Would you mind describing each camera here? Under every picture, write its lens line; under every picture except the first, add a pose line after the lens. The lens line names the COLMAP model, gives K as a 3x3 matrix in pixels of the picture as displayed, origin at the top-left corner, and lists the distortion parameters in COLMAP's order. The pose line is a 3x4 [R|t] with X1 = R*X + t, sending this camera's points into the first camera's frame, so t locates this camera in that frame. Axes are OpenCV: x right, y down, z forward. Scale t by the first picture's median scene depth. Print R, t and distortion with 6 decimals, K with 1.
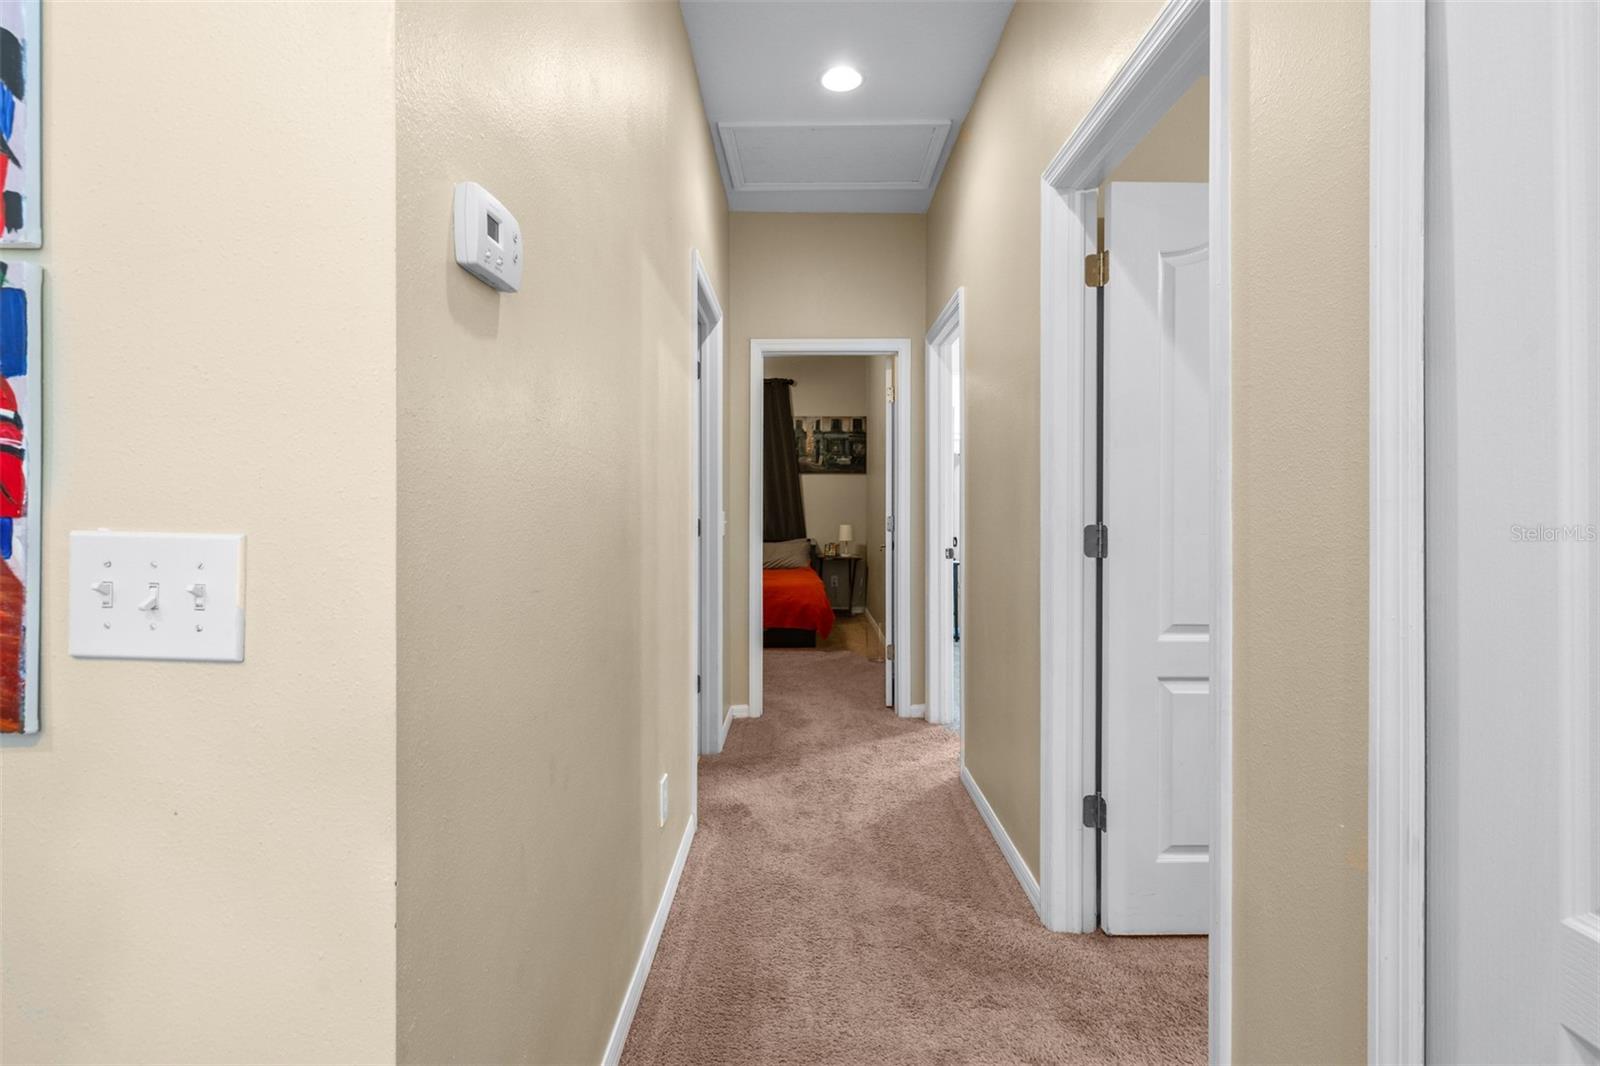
lens RADIAL K [[692.2, 0, 798.9], [0, 692.2, 517.9], [0, 0, 1]] dist [-0.002465, -0.000315]
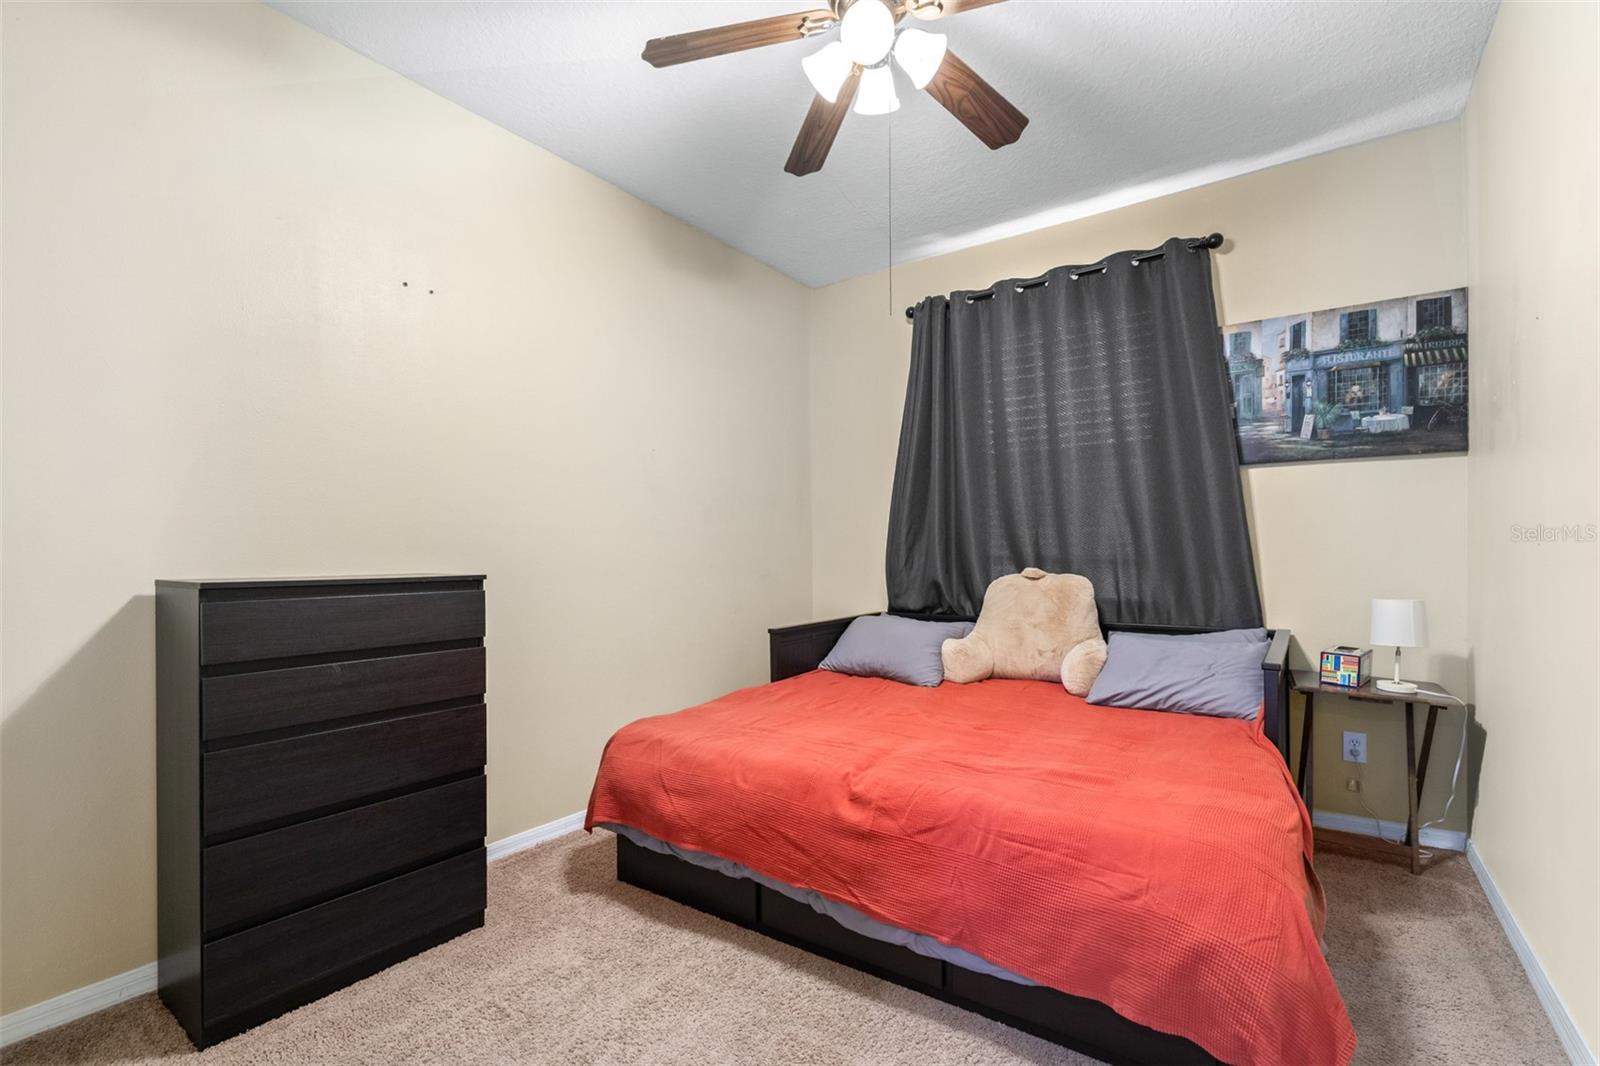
lens RADIAL K [[692.2, 0, 814.8], [0, 692.2, 547.9], [0, 0, 1]] dist [-0.002465, -0.000315]
pose [[0.817212, -0.006339, -0.576303, 0.028840], [-0.004584, 0.999836, -0.017498, -0.008485], [0.576319, 0.016941, 0.817049, 0.532255]]
